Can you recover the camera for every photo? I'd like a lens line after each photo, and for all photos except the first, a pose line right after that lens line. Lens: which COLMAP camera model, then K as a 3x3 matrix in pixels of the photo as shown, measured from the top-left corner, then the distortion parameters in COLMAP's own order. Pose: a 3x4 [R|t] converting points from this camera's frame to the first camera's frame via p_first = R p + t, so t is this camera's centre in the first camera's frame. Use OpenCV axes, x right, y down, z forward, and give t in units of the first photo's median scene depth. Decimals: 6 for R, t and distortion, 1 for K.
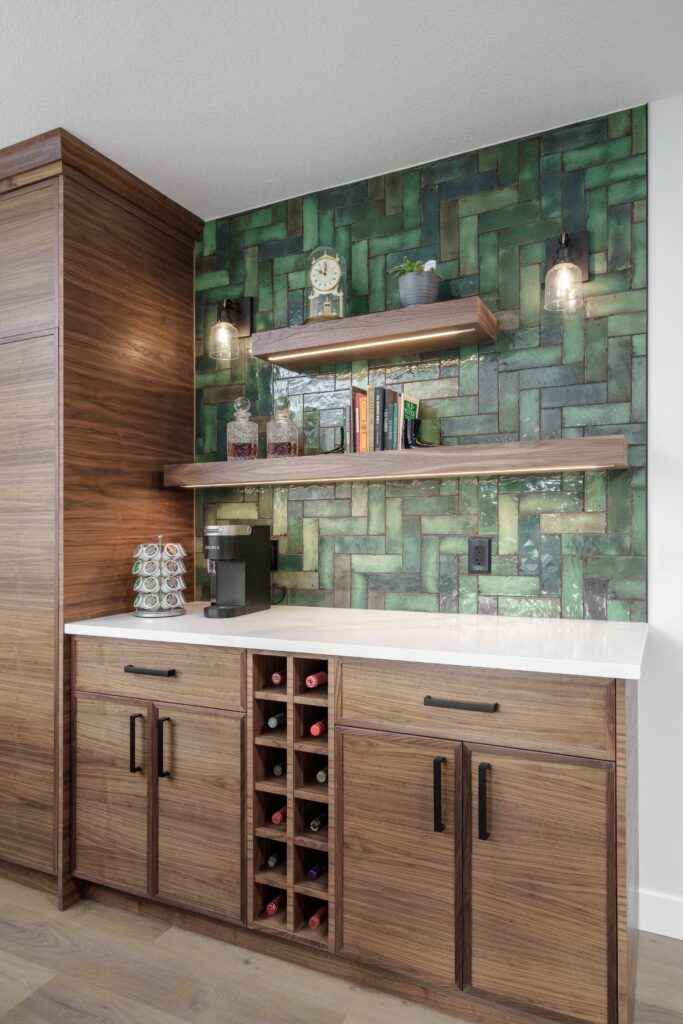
lens RADIAL K [[658.5, 0, 338.7], [0, 658.5, 514.9], [0, 0, 1]] dist [0.011021, 0.005379]
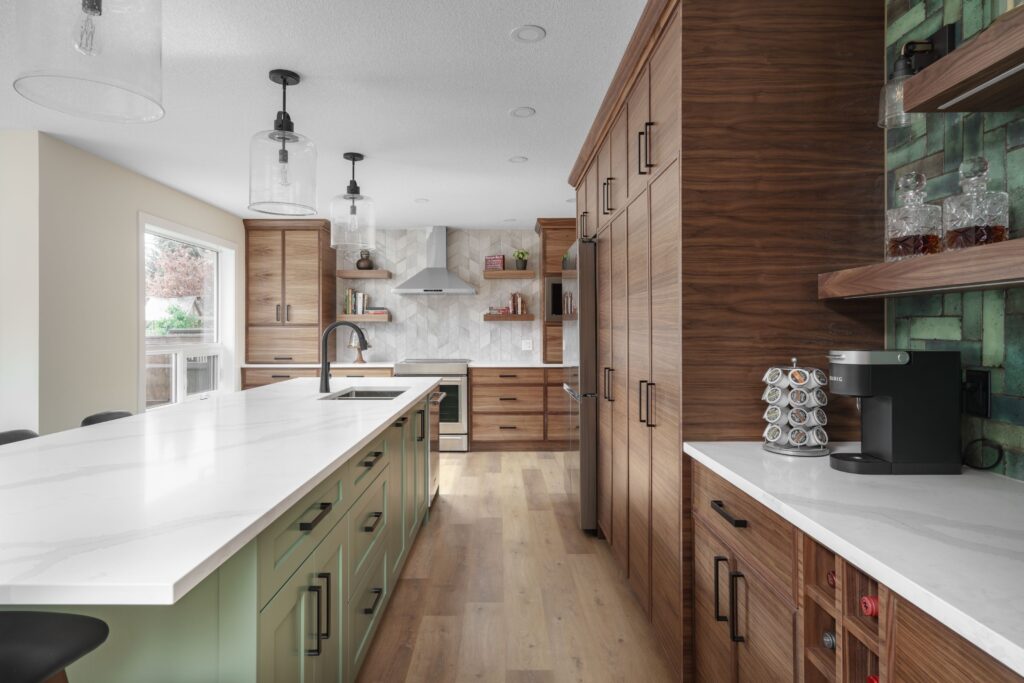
lens RADIAL K [[583.6, 0, 506.1], [0, 583.6, 320.0], [0, 0, 1]] dist [0.009194, 0.001550]
pose [[0.445502, -0.004870, -0.895268, 0.259567], [0.010384, 0.999946, -0.000273, -0.023927], [0.895221, -0.009175, 0.445529, 0.353040]]
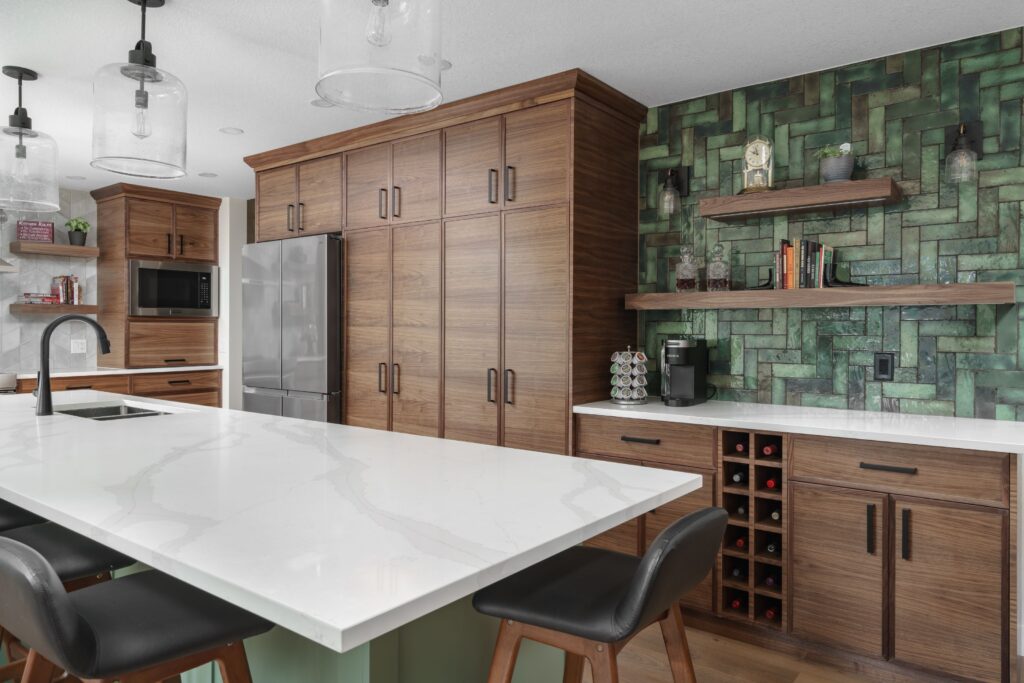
lens RADIAL K [[674.6, 0, 512.6], [0, 674.6, 316.4], [0, 0, 1]] dist [0.017874, 0.002486]
pose [[0.980415, 0.011995, -0.196575, -0.249443], [-0.012037, 0.999927, 0.000983, -0.031995], [0.196572, 0.001403, 0.980488, -0.476491]]
